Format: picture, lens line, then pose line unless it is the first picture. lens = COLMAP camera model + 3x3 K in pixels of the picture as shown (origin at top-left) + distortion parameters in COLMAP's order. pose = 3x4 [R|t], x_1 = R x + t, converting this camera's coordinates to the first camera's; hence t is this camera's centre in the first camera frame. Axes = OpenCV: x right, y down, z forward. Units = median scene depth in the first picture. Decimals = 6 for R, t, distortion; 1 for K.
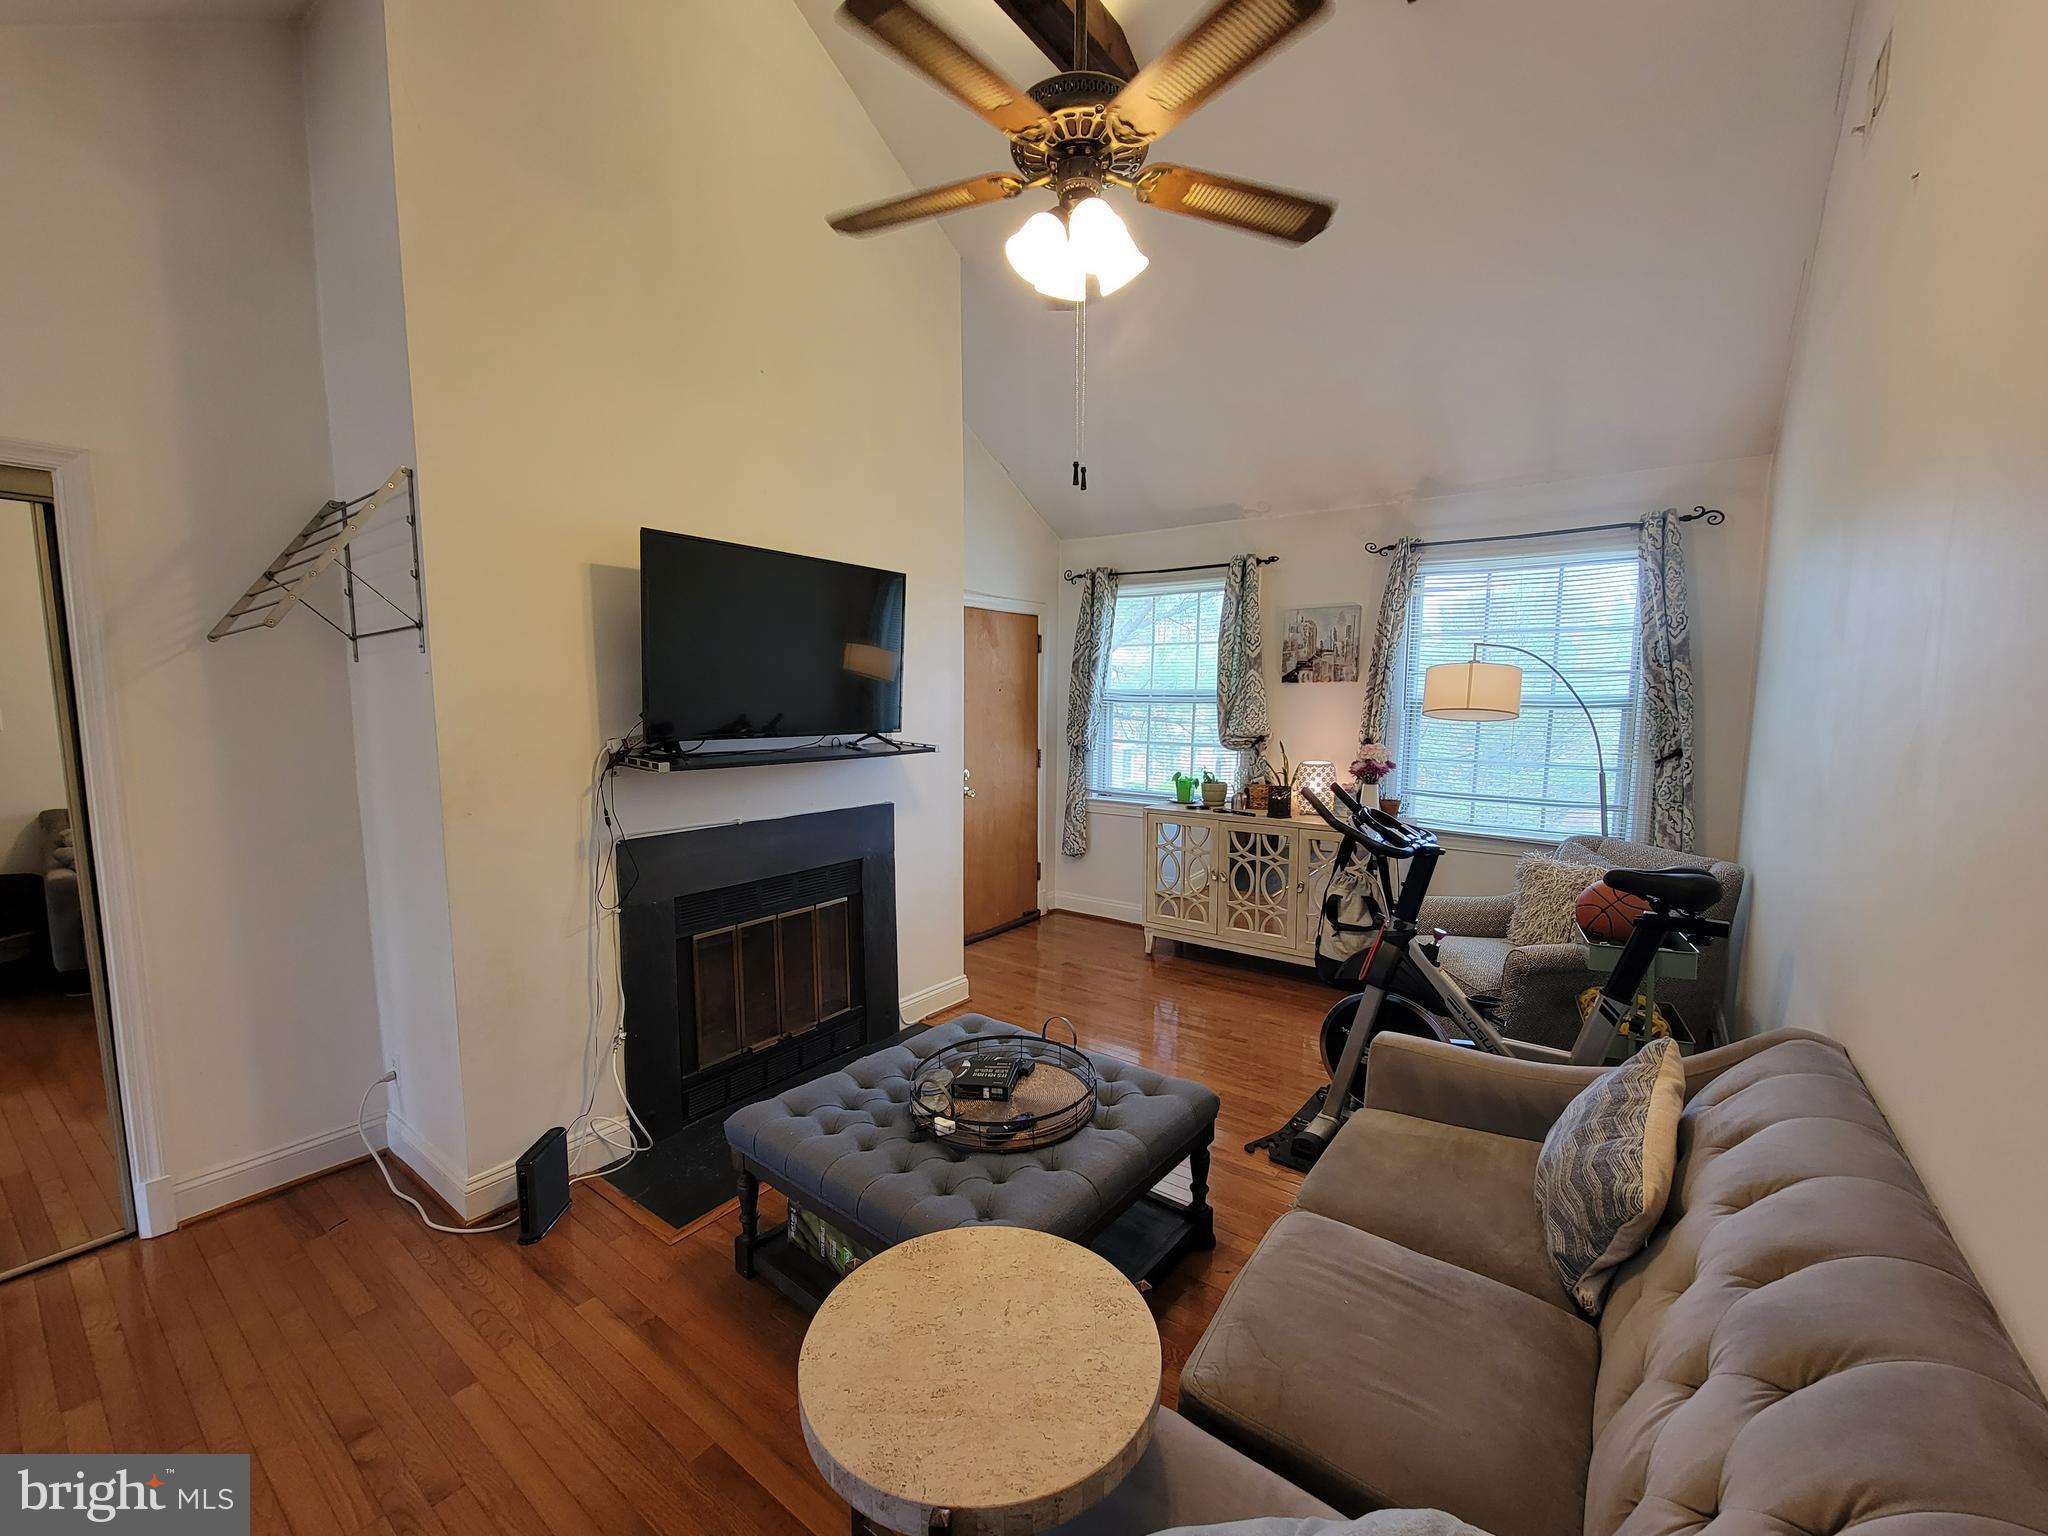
lens RADIAL K [[832.2, 0, 1027.8], [0, 832.2, 787.6], [0, 0, 1]] dist [-0.002804, -0.000156]
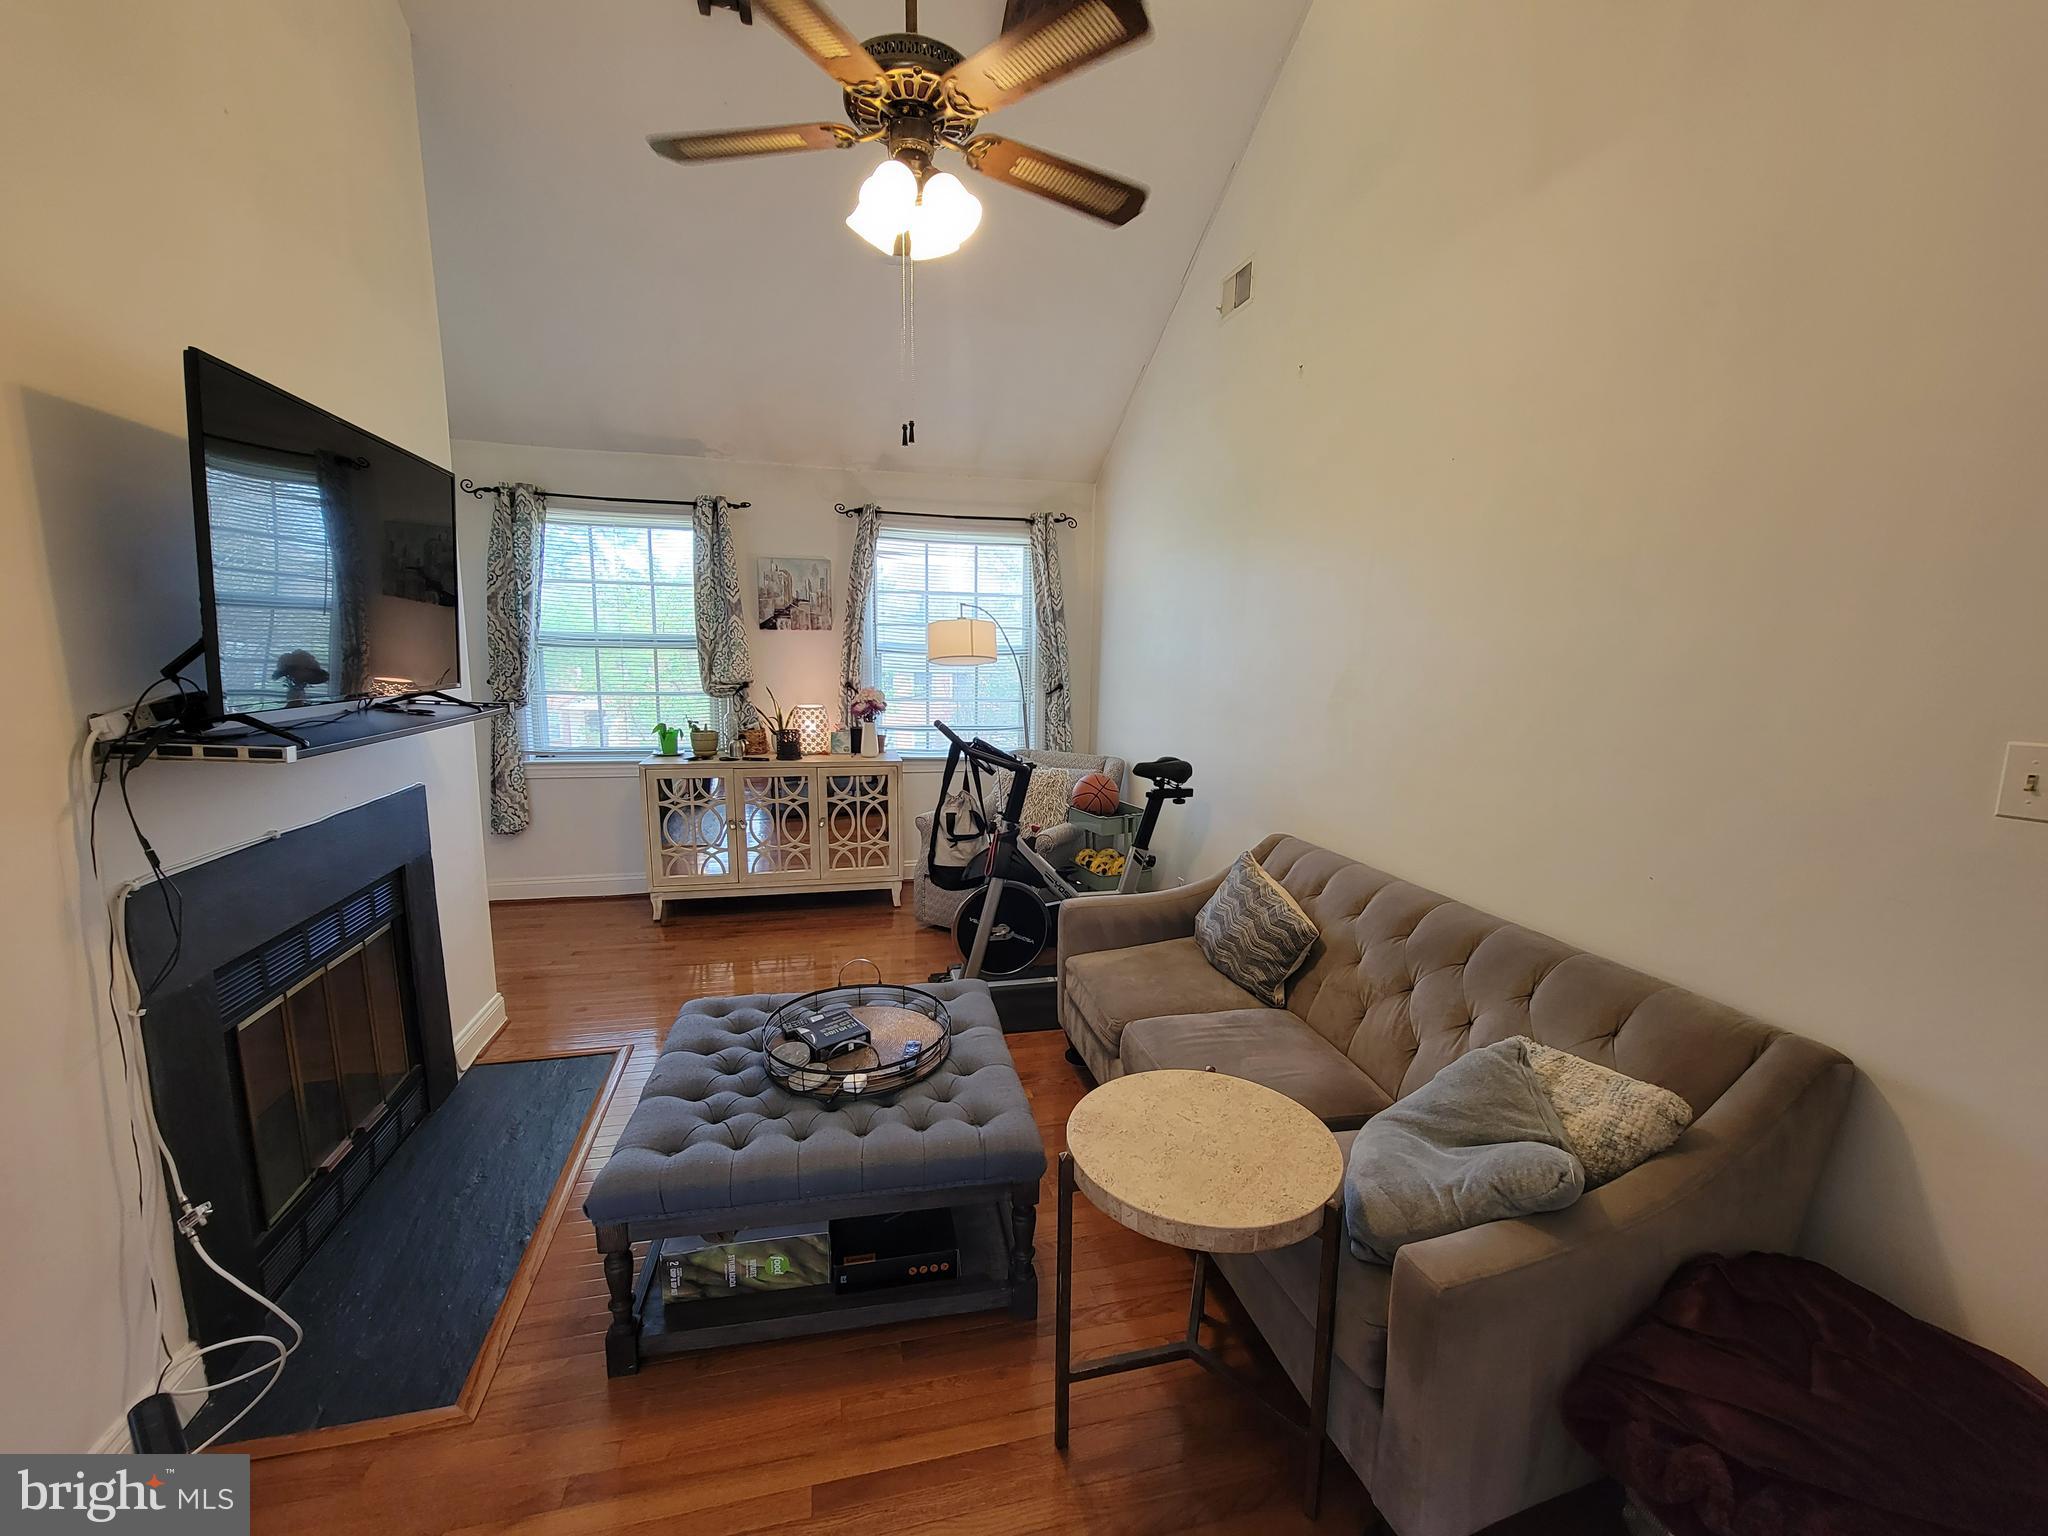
lens RADIAL K [[832.2, 0, 1027.8], [0, 832.2, 787.6], [0, 0, 1]] dist [-0.002804, -0.000156]
pose [[0.638310, -0.120467, 0.760295, -0.313556], [0.070565, 0.992677, 0.098045, -0.011041], [-0.766538, -0.008932, 0.642136, 0.097354]]
